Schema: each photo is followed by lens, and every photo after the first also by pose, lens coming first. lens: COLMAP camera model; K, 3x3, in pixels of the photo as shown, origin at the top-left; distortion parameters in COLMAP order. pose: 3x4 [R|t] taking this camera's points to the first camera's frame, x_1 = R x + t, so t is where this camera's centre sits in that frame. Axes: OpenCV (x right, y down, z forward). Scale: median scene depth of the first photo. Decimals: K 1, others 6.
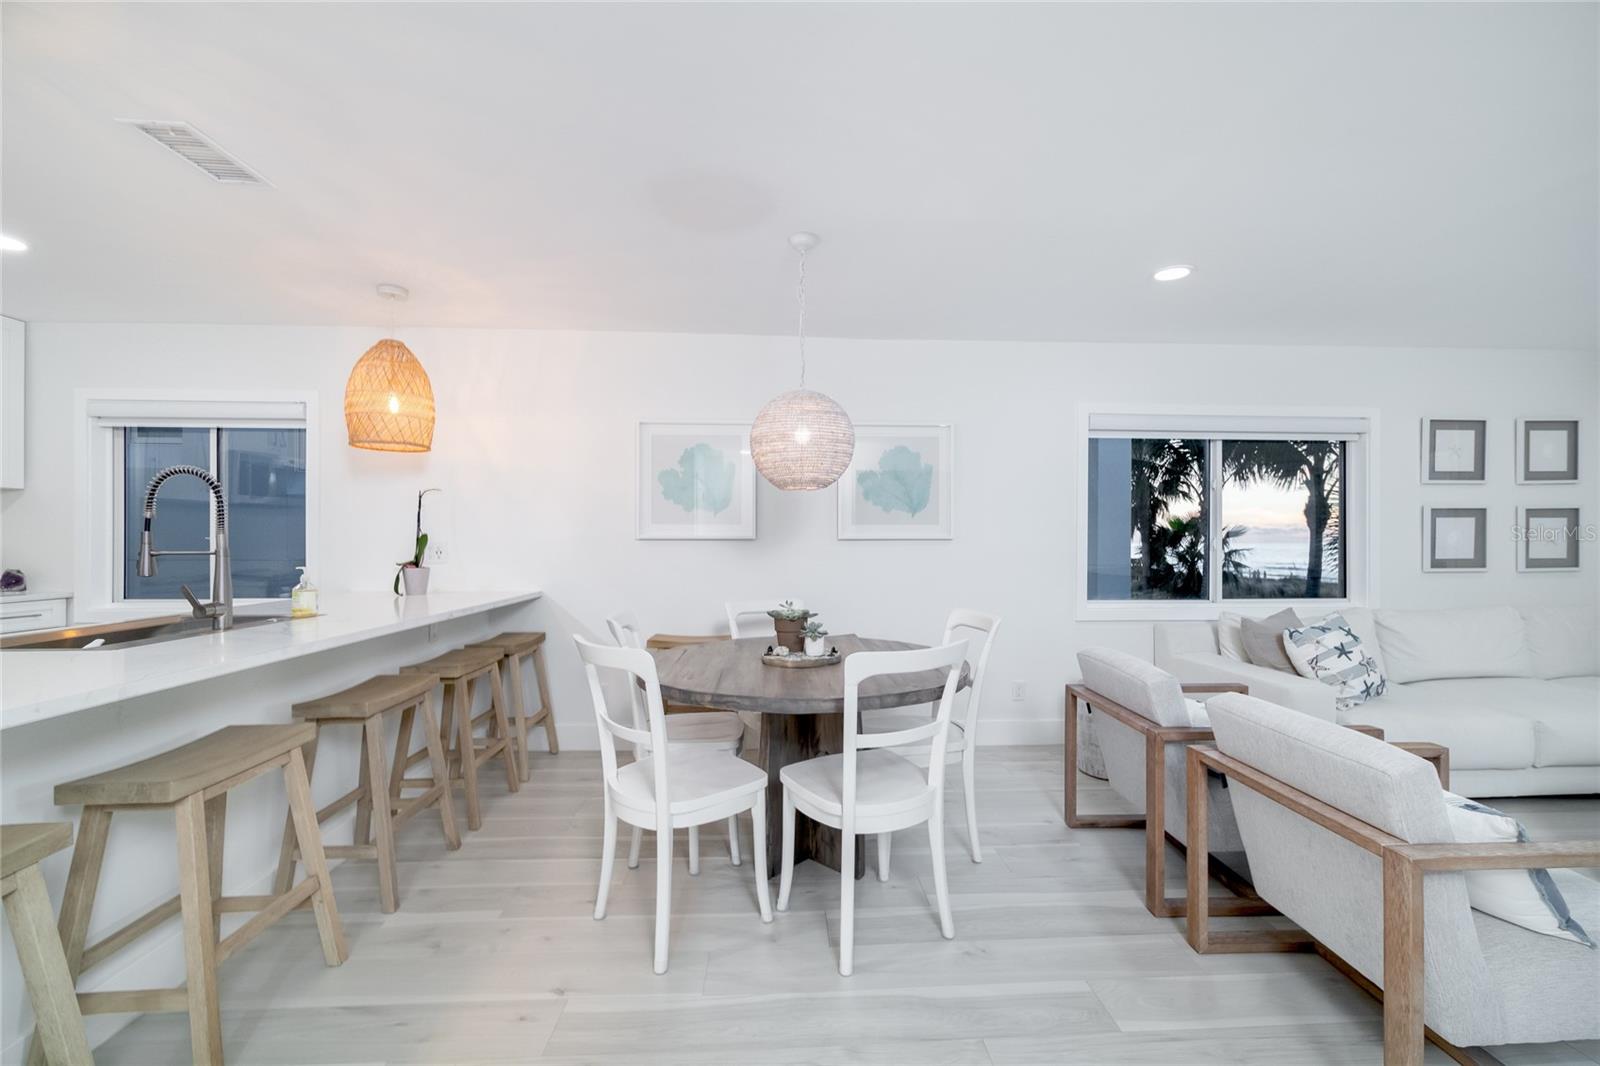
lens RADIAL K [[651.1, 0, 812.1], [0, 651.1, 542.9], [0, 0, 1]] dist [-0.007709, 0.001401]
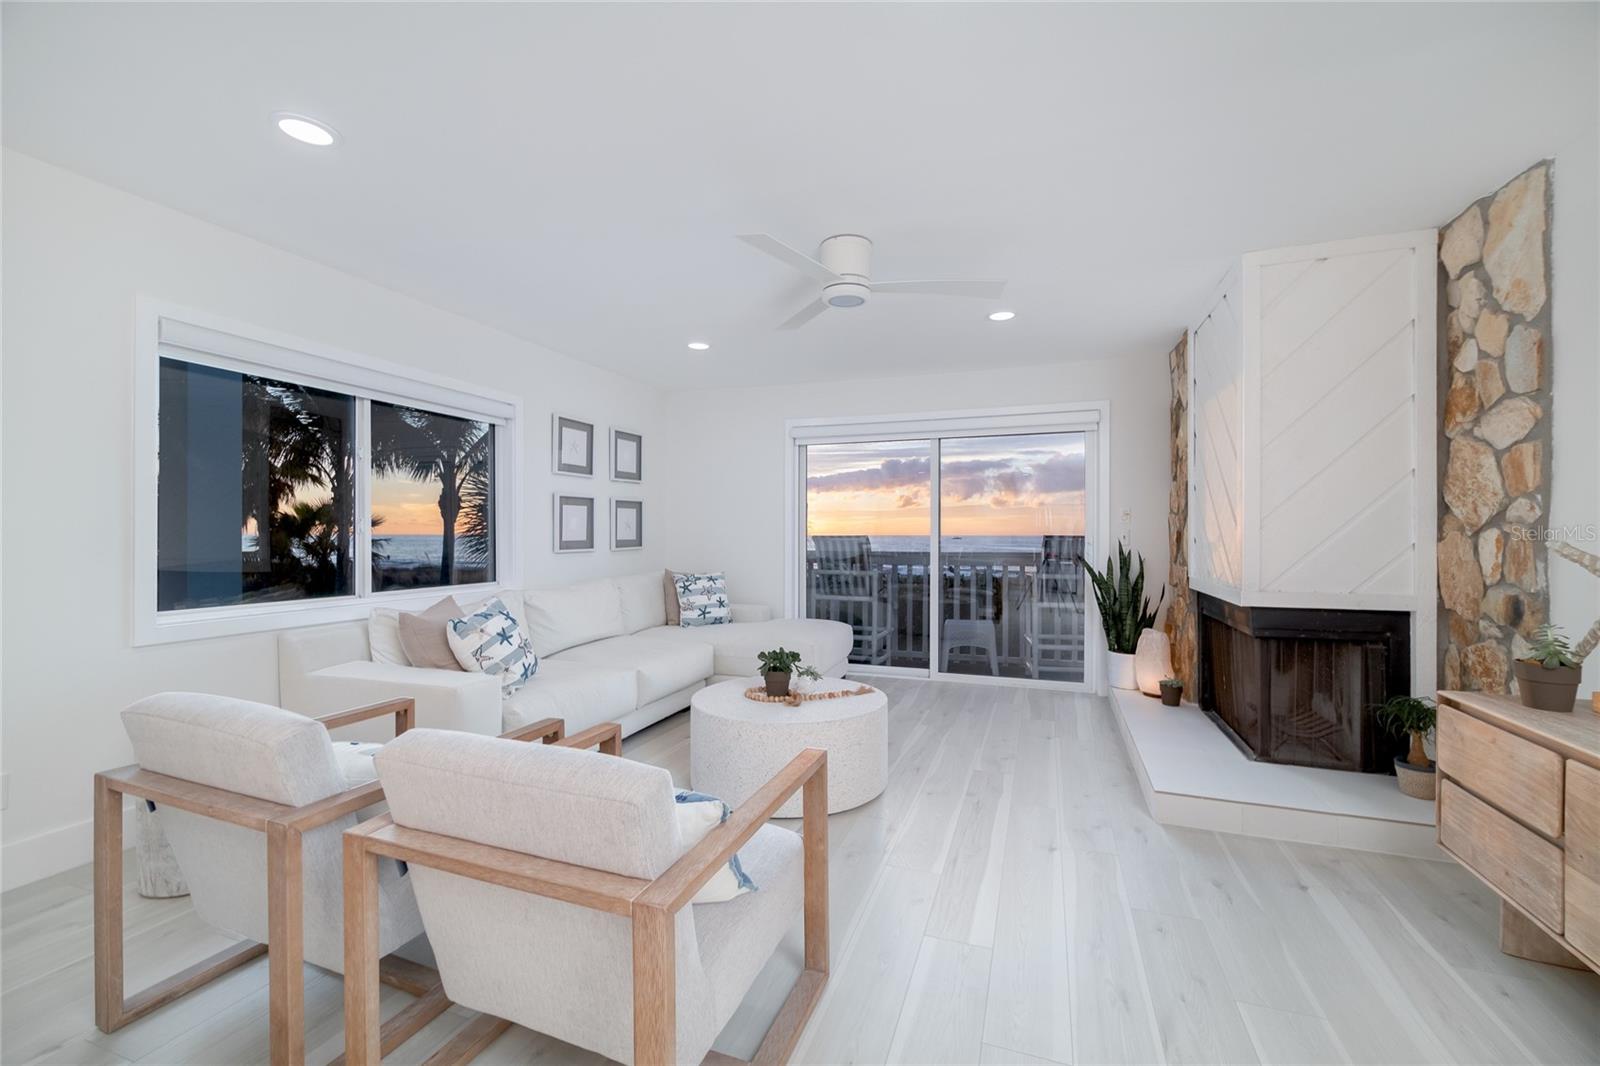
lens RADIAL K [[651.1, 0, 813.9], [0, 651.1, 538.1], [0, 0, 1]] dist [-0.007709, 0.001401]
pose [[0.382904, -0.007336, 0.923759, 0.110008], [0.001174, 0.999972, 0.007455, 0.015483], [-0.923787, -0.001770, 0.382902, 0.212474]]
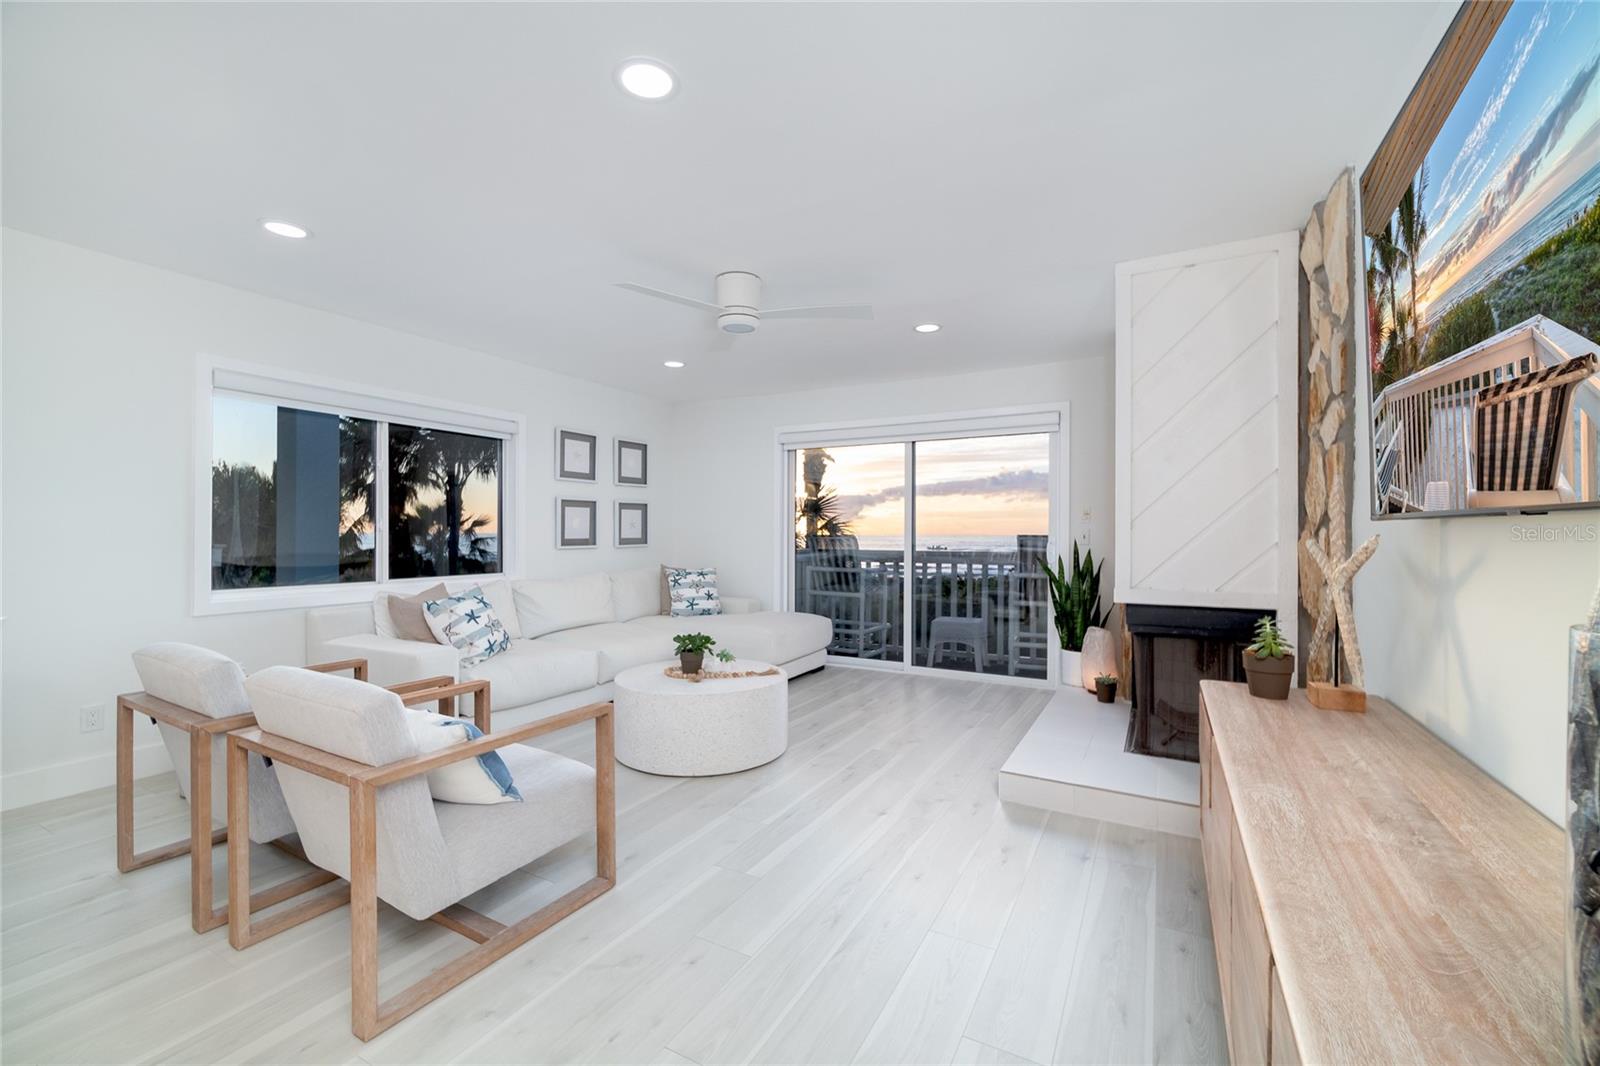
lens RADIAL K [[651.1, 0, 804.5], [0, 651.1, 535.7], [0, 0, 1]] dist [-0.007709, 0.001401]
pose [[0.518544, -0.003406, 0.855044, 0.135147], [-0.000370, 0.999991, 0.004207, 0.017333], [-0.855051, -0.002498, 0.518538, -0.110206]]
